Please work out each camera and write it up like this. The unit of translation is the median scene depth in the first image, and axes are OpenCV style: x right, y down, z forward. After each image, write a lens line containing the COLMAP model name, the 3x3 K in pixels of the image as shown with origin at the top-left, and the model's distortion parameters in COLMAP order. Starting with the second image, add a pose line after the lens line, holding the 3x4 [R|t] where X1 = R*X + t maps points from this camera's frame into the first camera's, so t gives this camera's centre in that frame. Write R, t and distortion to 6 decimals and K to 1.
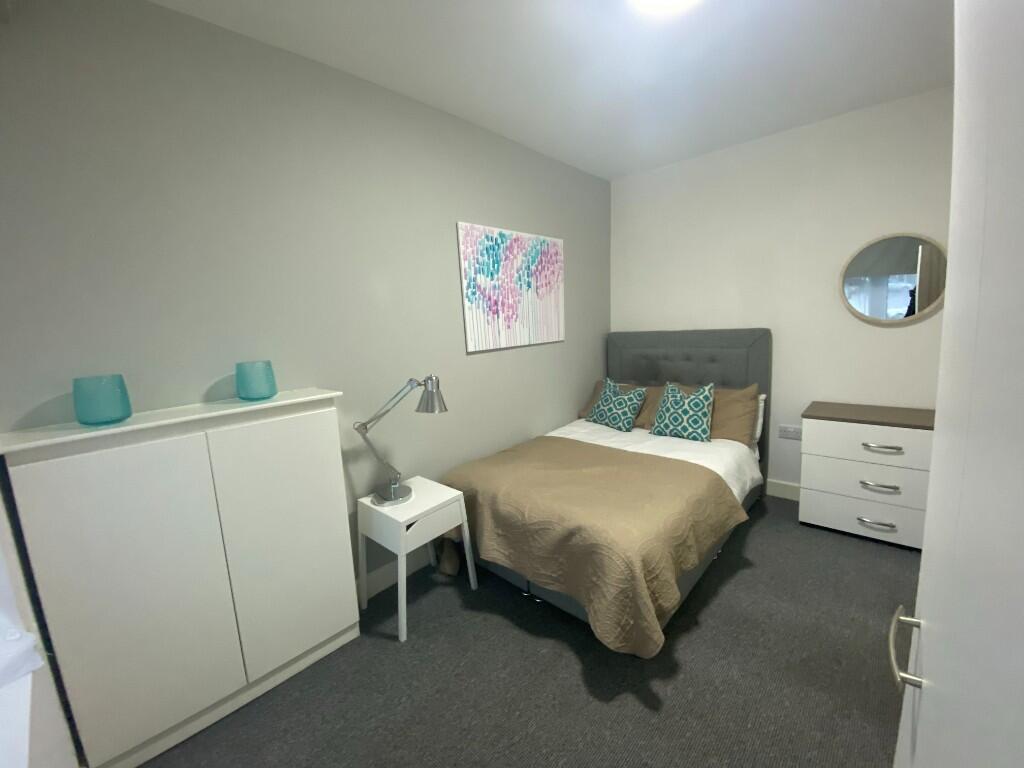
lens RADIAL K [[417.4, 0, 503.4], [0, 417.4, 389.9], [0, 0, 1]] dist [-0.013191, -0.004505]
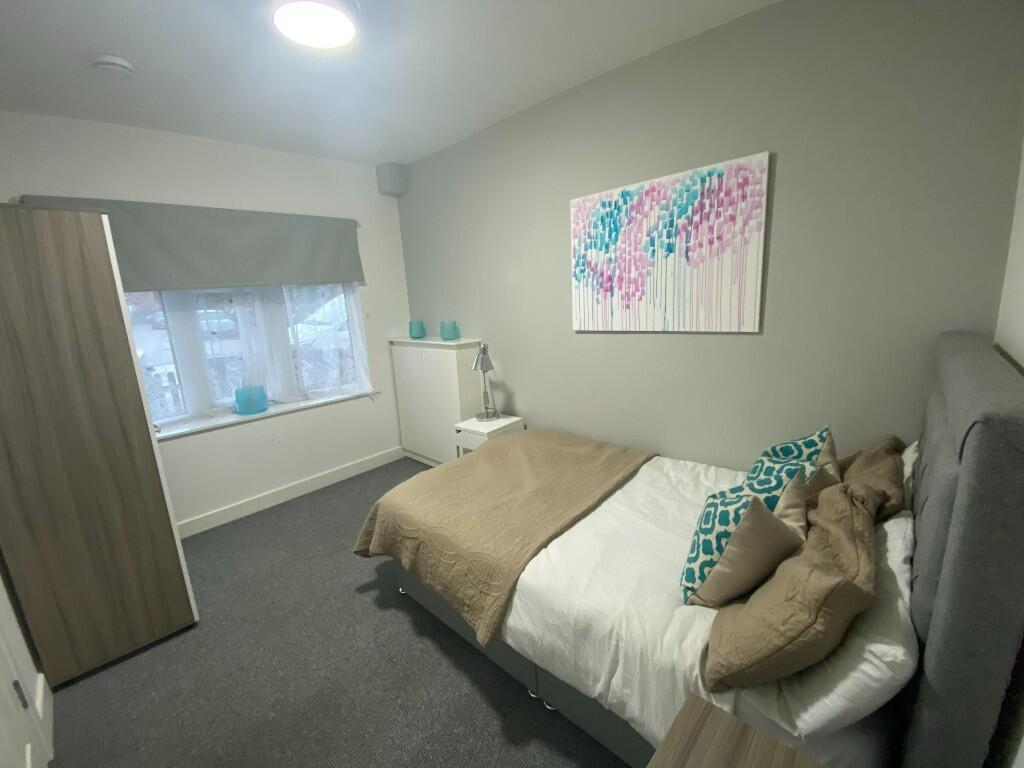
lens RADIAL K [[417.4, 0, 505.1], [0, 417.4, 386.2], [0, 0, 1]] dist [-0.013191, -0.004505]
pose [[-0.015396, 0.256981, -0.966294, 0.877239], [-0.099145, 0.961253, 0.257220, -0.192397], [0.994954, 0.099764, 0.010679, 0.784722]]
